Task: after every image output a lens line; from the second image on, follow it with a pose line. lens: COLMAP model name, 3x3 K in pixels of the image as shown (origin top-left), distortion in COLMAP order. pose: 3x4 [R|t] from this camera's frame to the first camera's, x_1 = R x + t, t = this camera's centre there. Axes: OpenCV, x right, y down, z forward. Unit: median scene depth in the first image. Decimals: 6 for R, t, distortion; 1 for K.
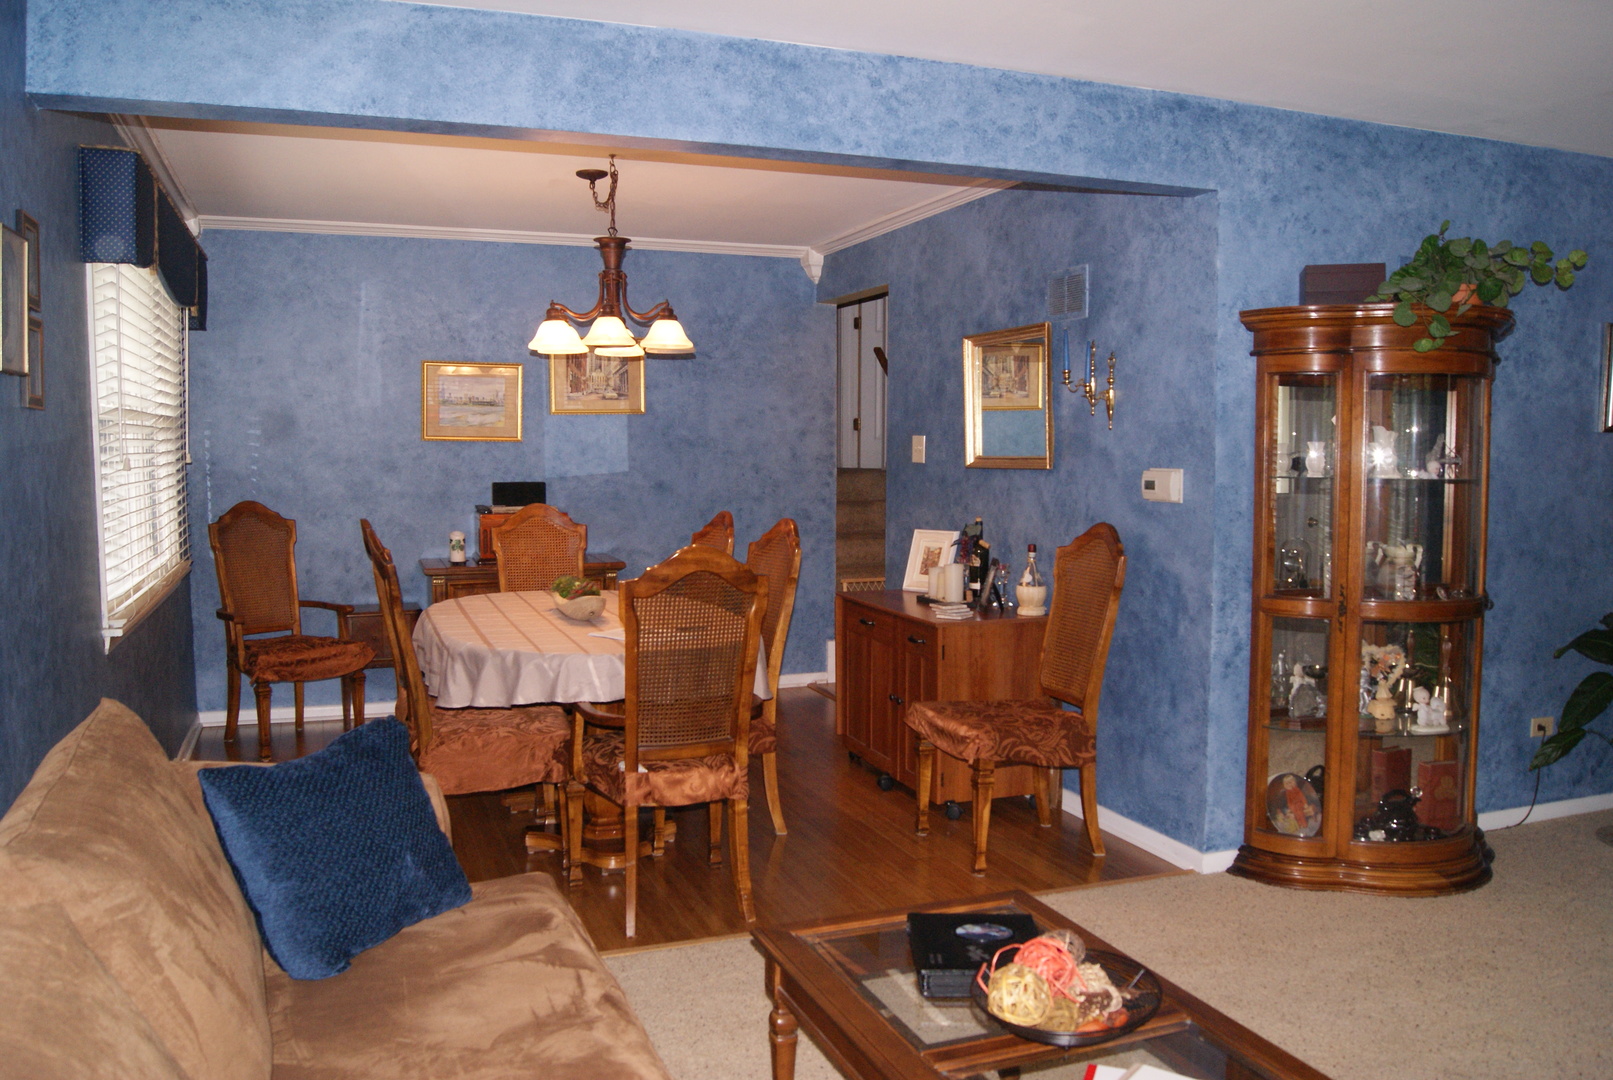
lens RADIAL K [[1279.4, 0, 810.5], [0, 1279.4, 539.4], [0, 0, 1]] dist [-0.081667, 0.014630]
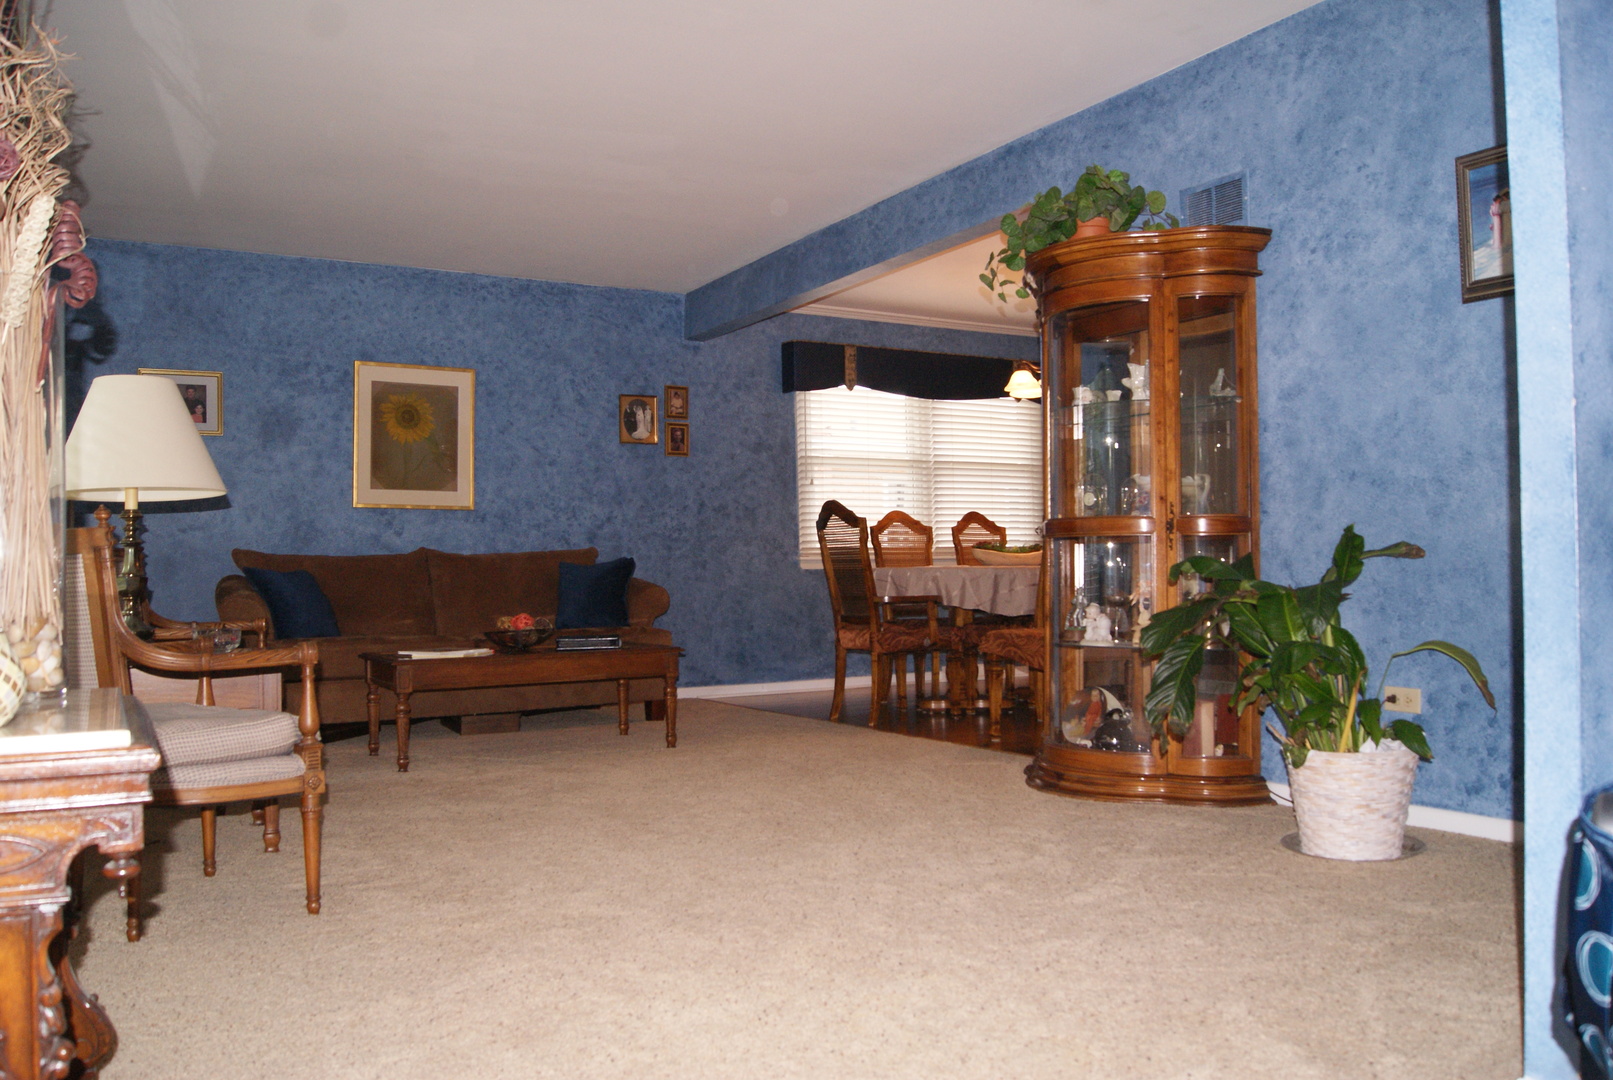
lens RADIAL K [[1279.4, 0, 806.7], [0, 1279.4, 542.2], [0, 0, 1]] dist [-0.081667, 0.014630]
pose [[0.167962, -0.032747, -0.985249, 1.459873], [-0.056480, 0.997487, -0.042783, 0.121357], [0.984174, 0.062833, 0.165690, 0.568099]]
